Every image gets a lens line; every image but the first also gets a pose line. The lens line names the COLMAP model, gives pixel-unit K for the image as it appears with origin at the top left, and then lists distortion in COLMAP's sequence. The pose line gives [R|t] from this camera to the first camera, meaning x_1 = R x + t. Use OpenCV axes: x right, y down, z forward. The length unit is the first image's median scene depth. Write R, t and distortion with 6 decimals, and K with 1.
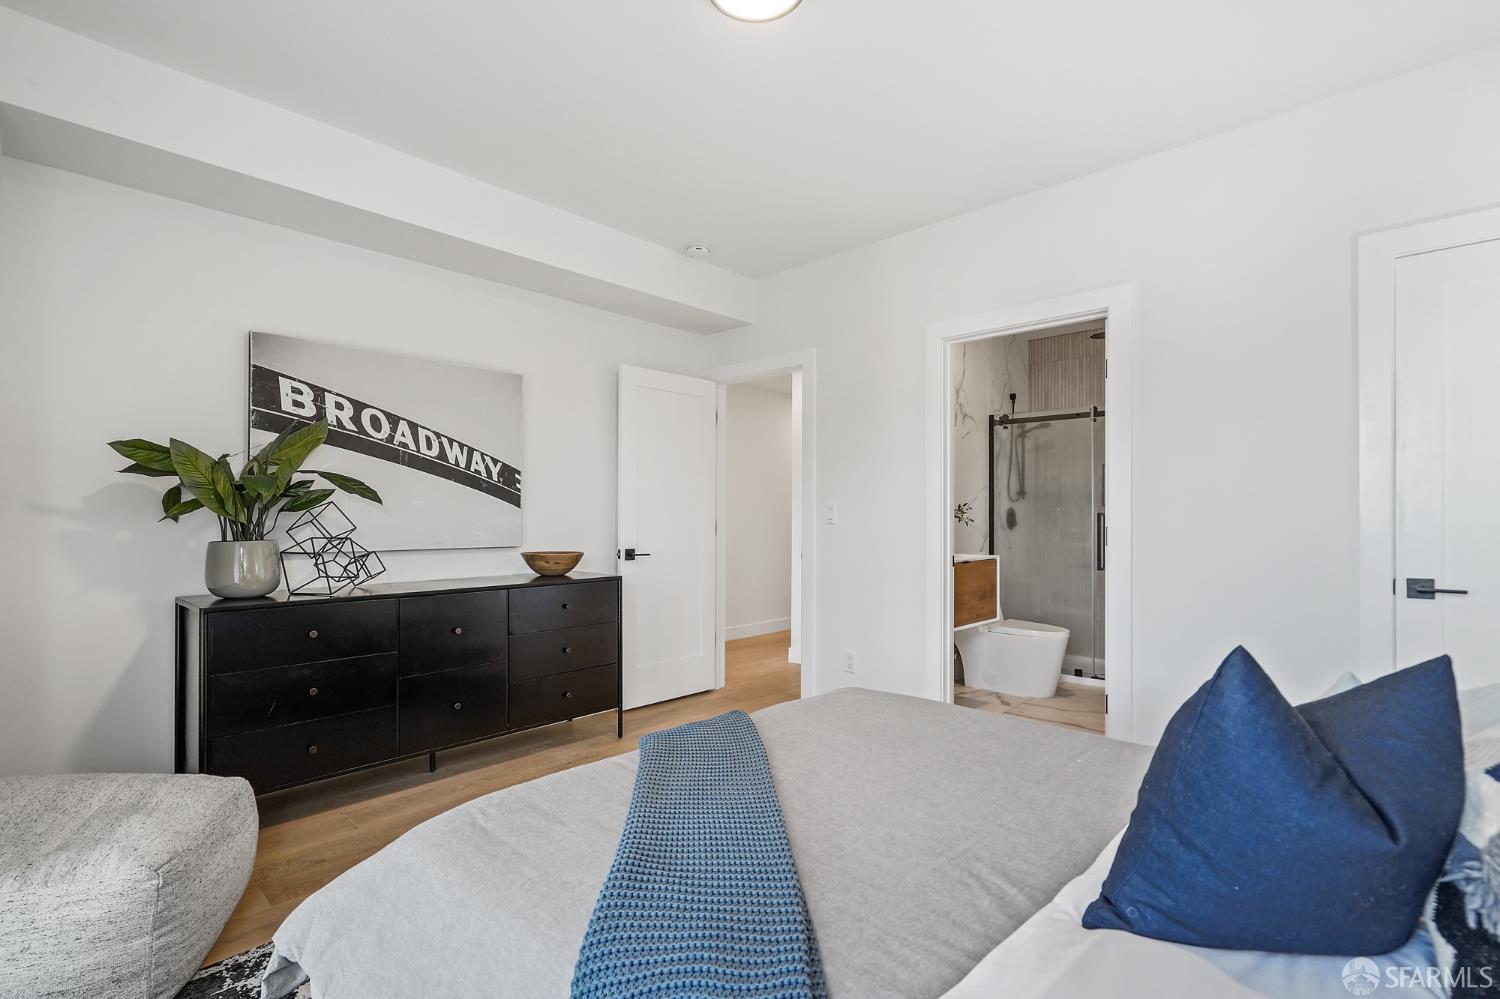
lens RADIAL K [[694.9, 0, 745.1], [0, 694.9, 507.2], [0, 0, 1]] dist [-0.002337, 0.000097]
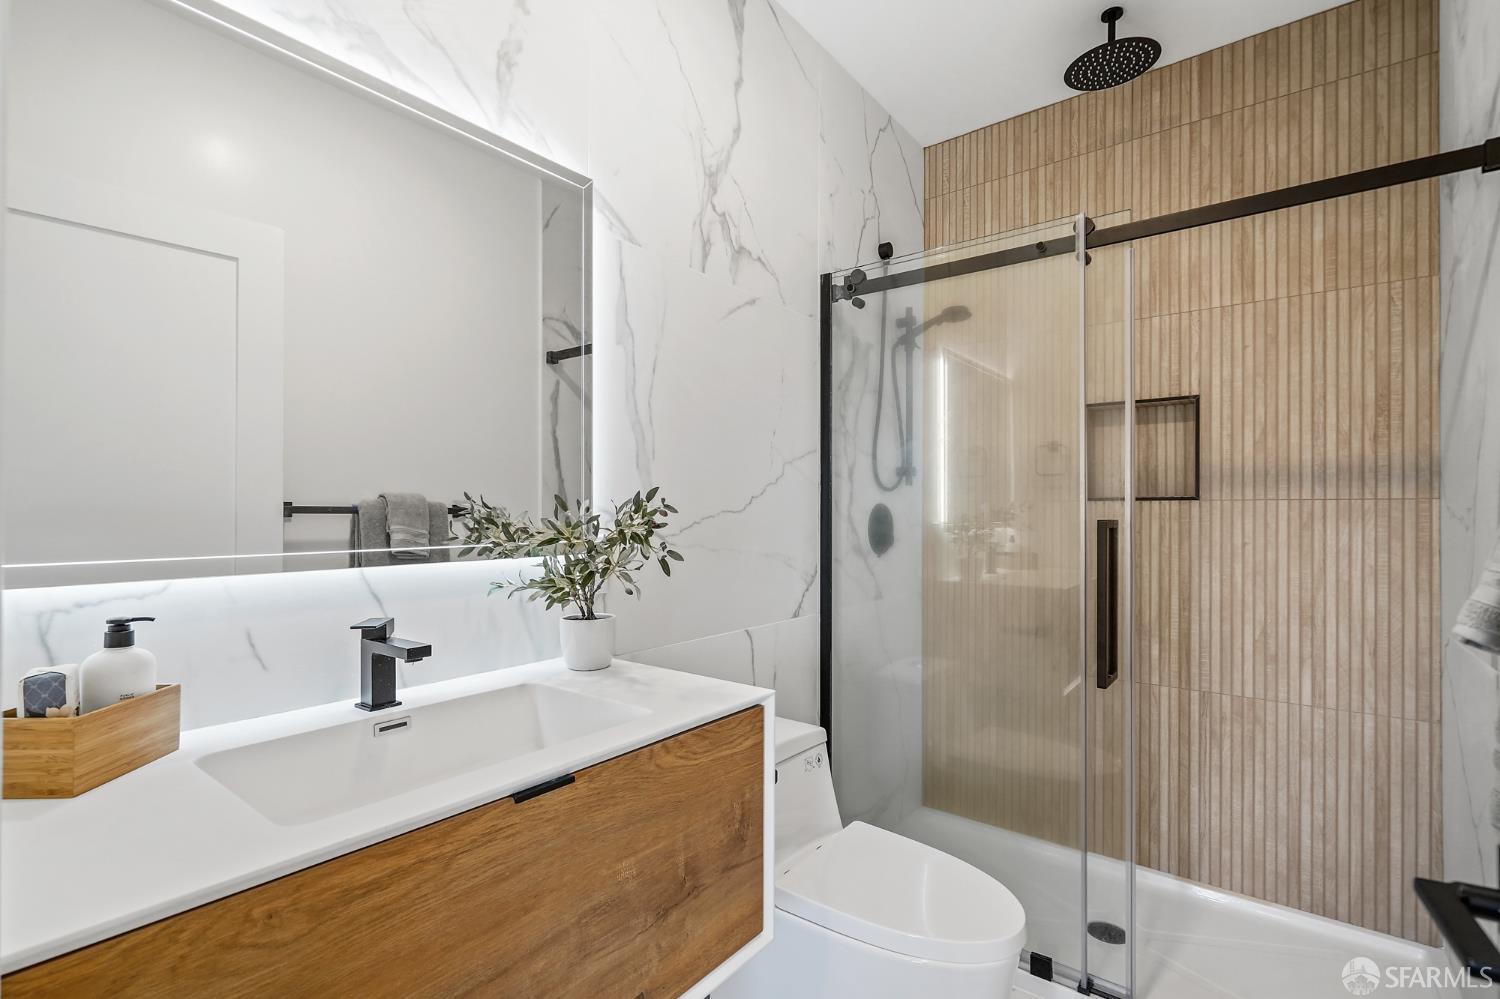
lens RADIAL K [[694.9, 0, 745.1], [0, 694.9, 507.2], [0, 0, 1]] dist [-0.002337, 0.000097]
pose [[0.994841, -0.001704, 0.101436, 0.266833], [0.000571, 0.999937, 0.011198, -0.002654], [-0.101448, -0.011082, 0.994779, 0.603404]]
